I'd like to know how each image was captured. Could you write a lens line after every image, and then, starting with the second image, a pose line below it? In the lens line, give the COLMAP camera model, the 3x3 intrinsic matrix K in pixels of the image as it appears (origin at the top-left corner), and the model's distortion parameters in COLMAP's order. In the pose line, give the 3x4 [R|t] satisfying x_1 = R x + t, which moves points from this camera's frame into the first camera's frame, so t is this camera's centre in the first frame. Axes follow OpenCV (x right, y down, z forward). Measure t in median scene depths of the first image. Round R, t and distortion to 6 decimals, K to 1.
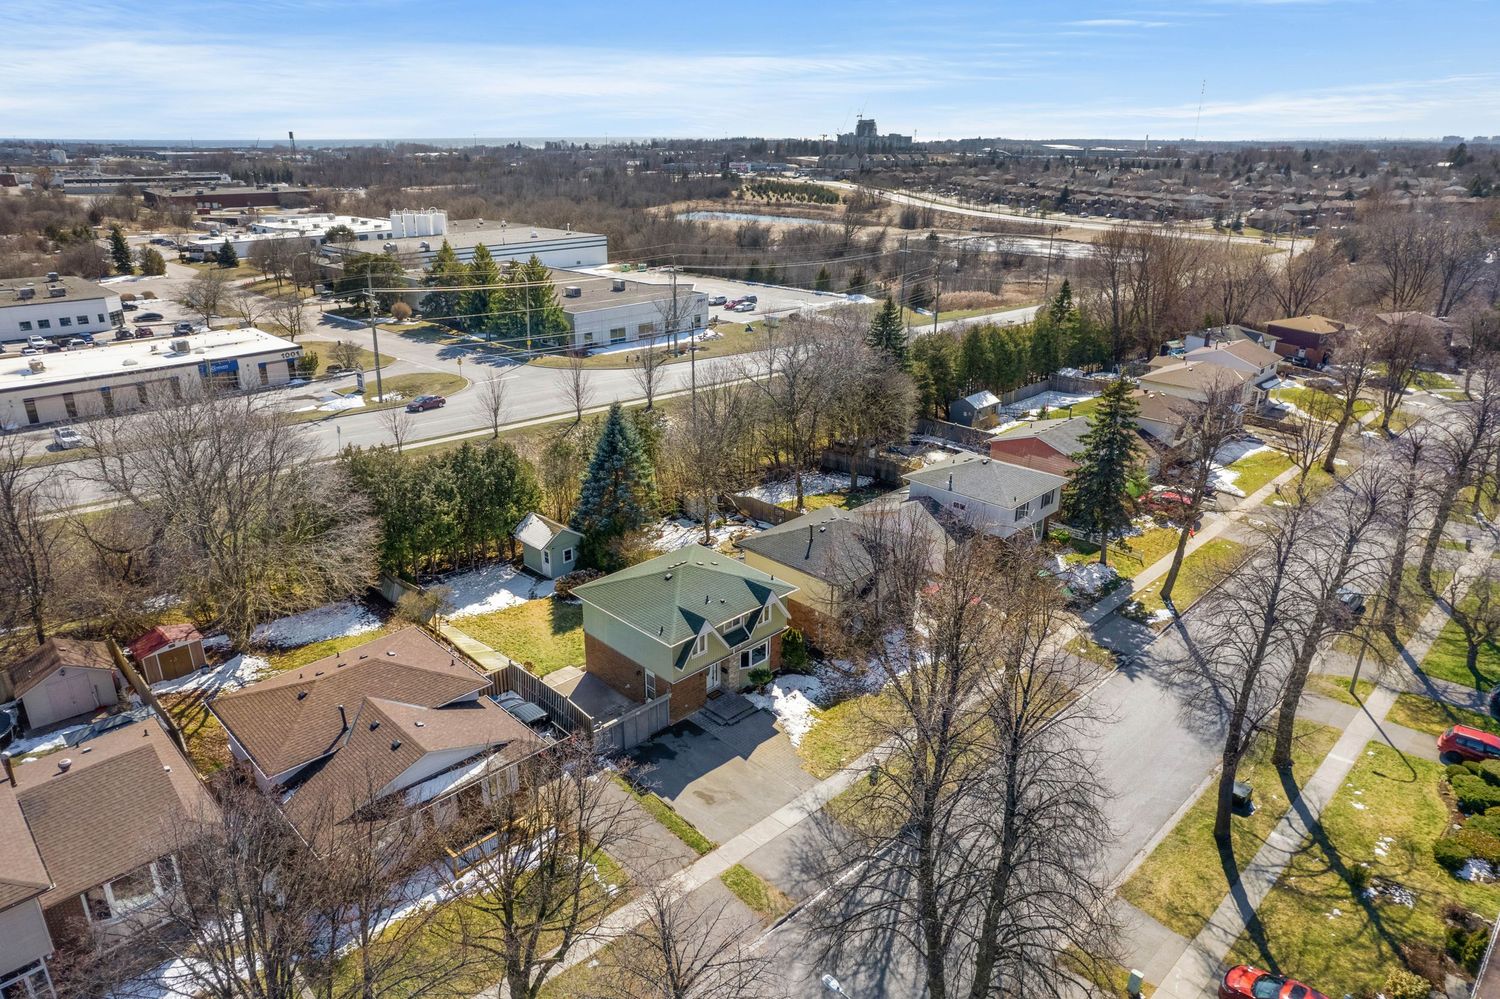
lens RADIAL K [[955.7, 0, 749.5], [0, 955.7, 500.6], [0, 0, 1]] dist [-0.057408, 0.032306]
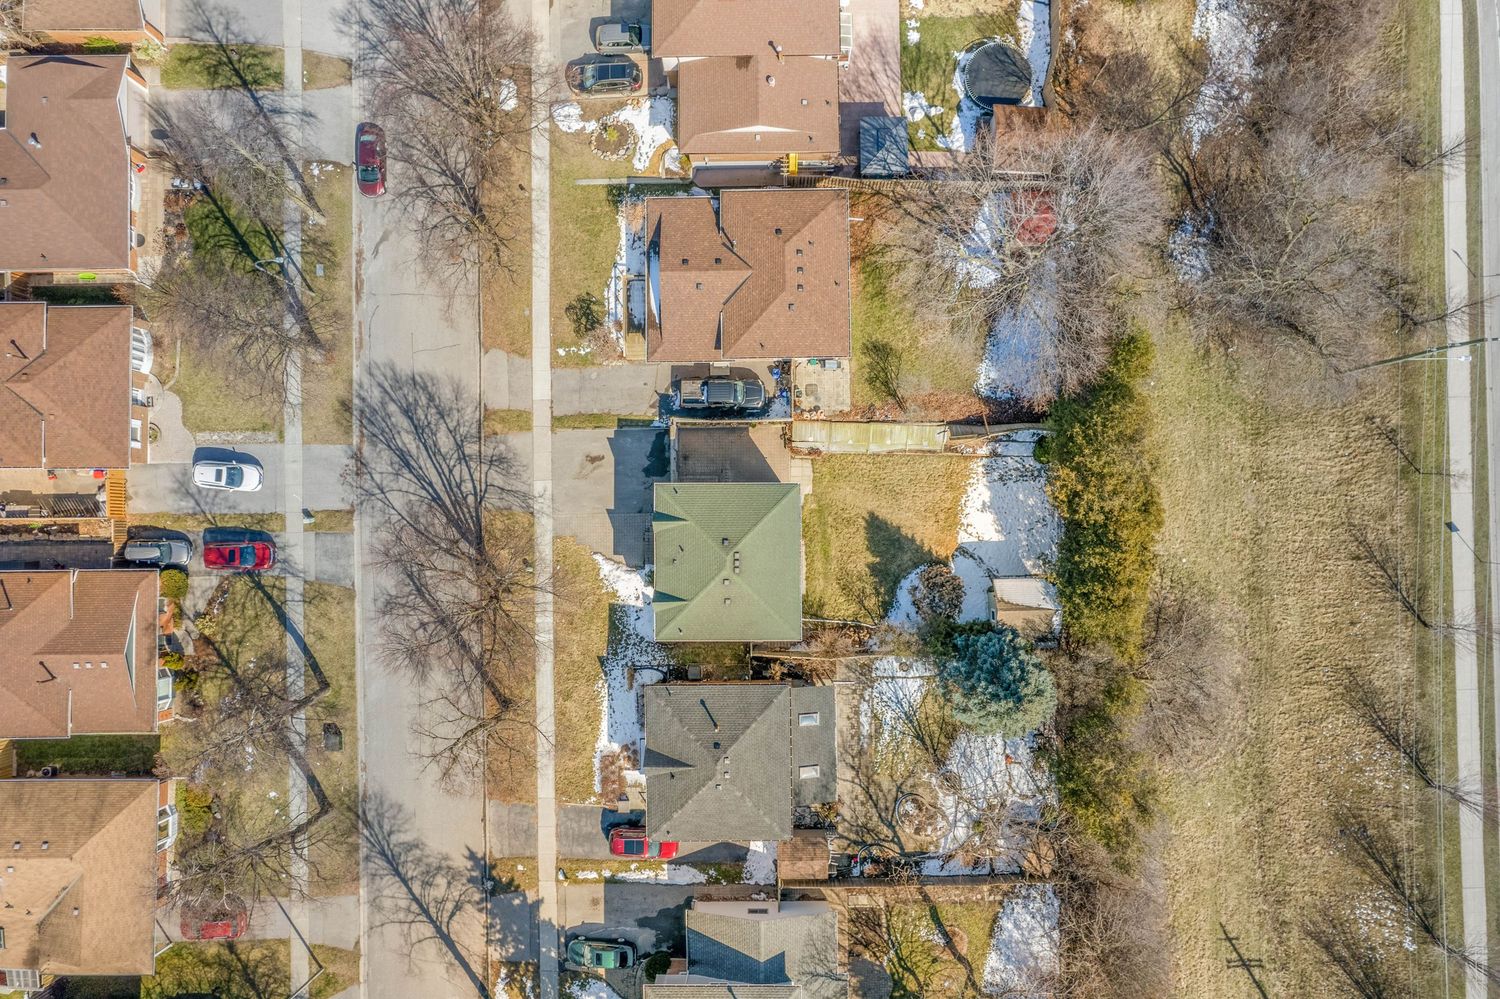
lens RADIAL K [[955.7, 0, 748.7], [0, 955.7, 503.6], [0, 0, 1]] dist [-0.057408, 0.032306]
pose [[-0.702214, 0.711870, -0.011709, -0.051747], [-0.241929, -0.223114, 0.944294, -0.399183], [0.669602, 0.665929, 0.328896, 0.268860]]
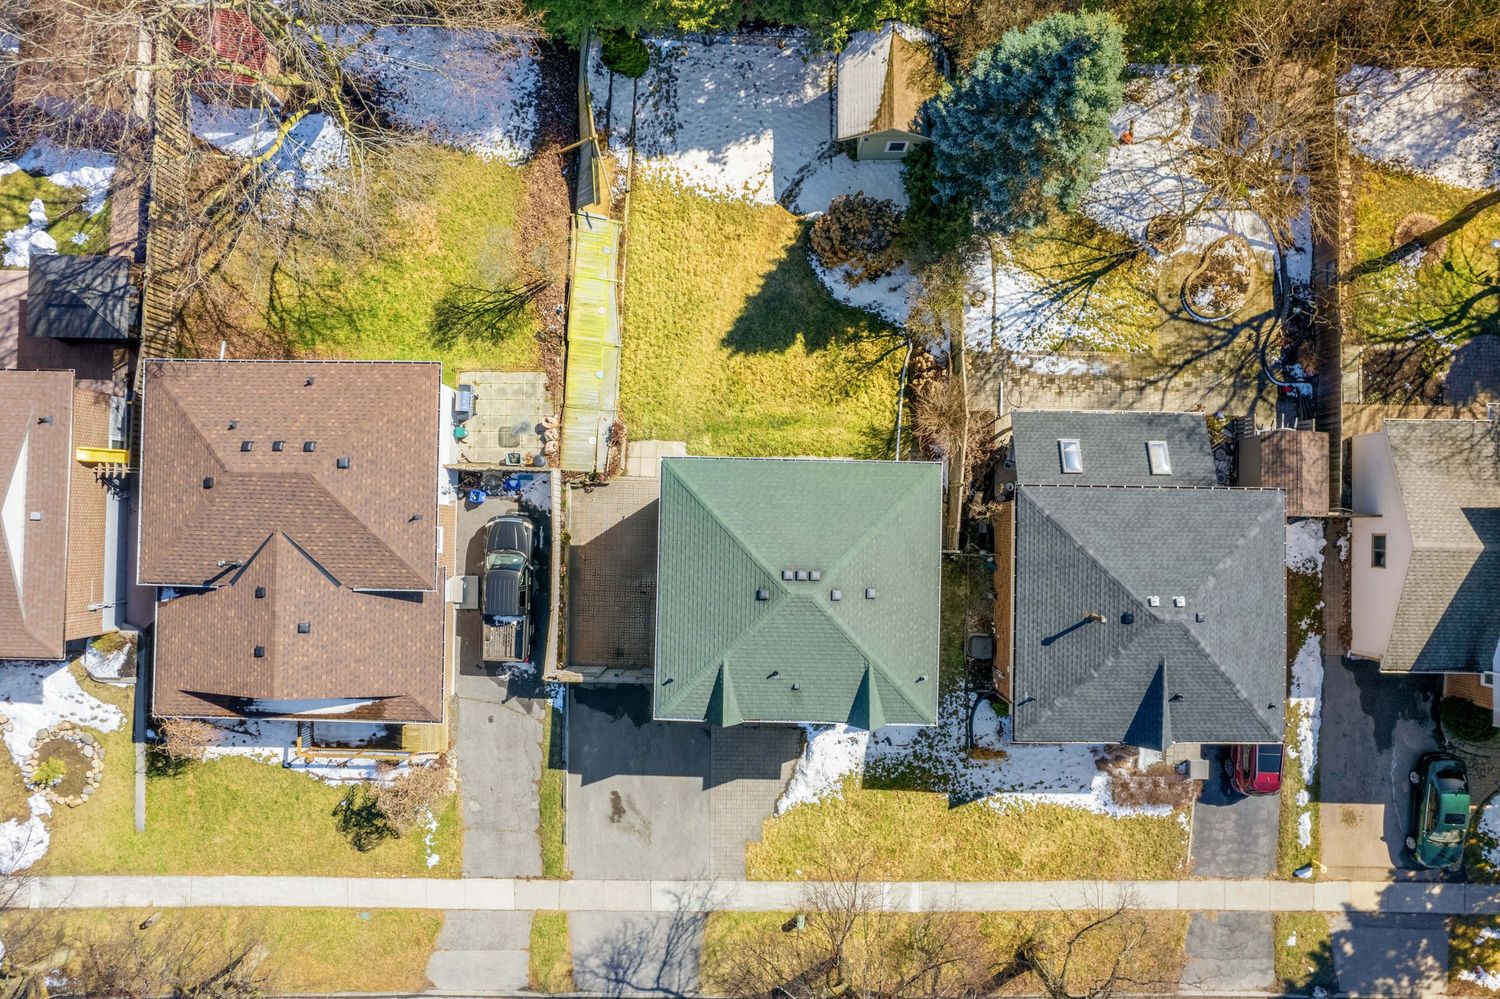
lens RADIAL K [[955.7, 0, 755.1], [0, 955.7, 507.9], [0, 0, 1]] dist [-0.057408, 0.032306]
pose [[0.693088, 0.720658, -0.016762, -0.049886], [-0.256958, 0.268720, 0.928311, -0.205323], [0.673499, -0.639095, 0.371426, 0.344891]]
